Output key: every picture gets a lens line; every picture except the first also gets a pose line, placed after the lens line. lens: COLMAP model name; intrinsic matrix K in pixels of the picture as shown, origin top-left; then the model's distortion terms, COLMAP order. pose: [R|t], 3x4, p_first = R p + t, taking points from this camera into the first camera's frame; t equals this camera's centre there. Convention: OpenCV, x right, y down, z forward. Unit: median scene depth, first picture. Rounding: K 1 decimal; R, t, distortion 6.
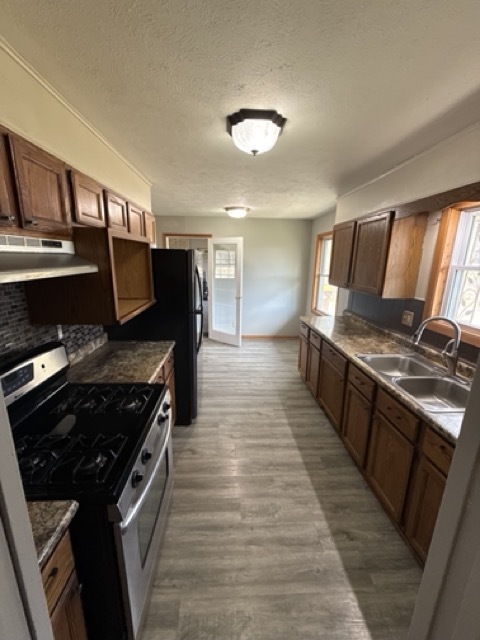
lens RADIAL K [[253.8, 0, 240.0], [0, 253.8, 320.0], [0, 0, 1]] dist [-0.001903, -0.000070]
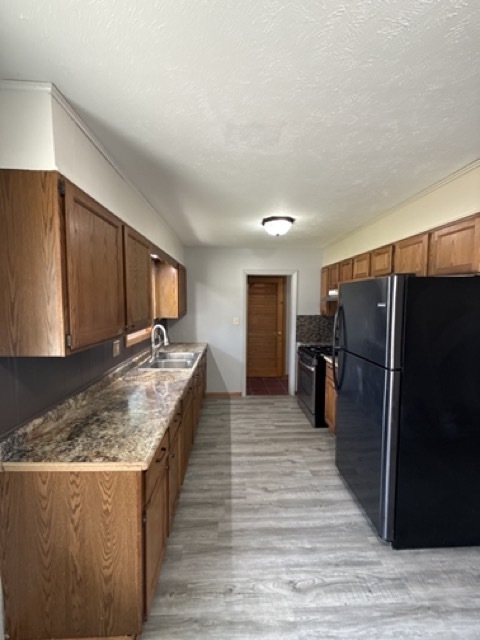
lens RADIAL K [[253.8, 0, 240.0], [0, 253.8, 320.0], [0, 0, 1]] dist [-0.001903, -0.000070]
pose [[-0.999882, -0.008606, 0.012733, 0.159431], [-0.004477, 0.955681, 0.294369, -0.361386], [-0.014702, 0.294277, -0.955607, 1.694109]]
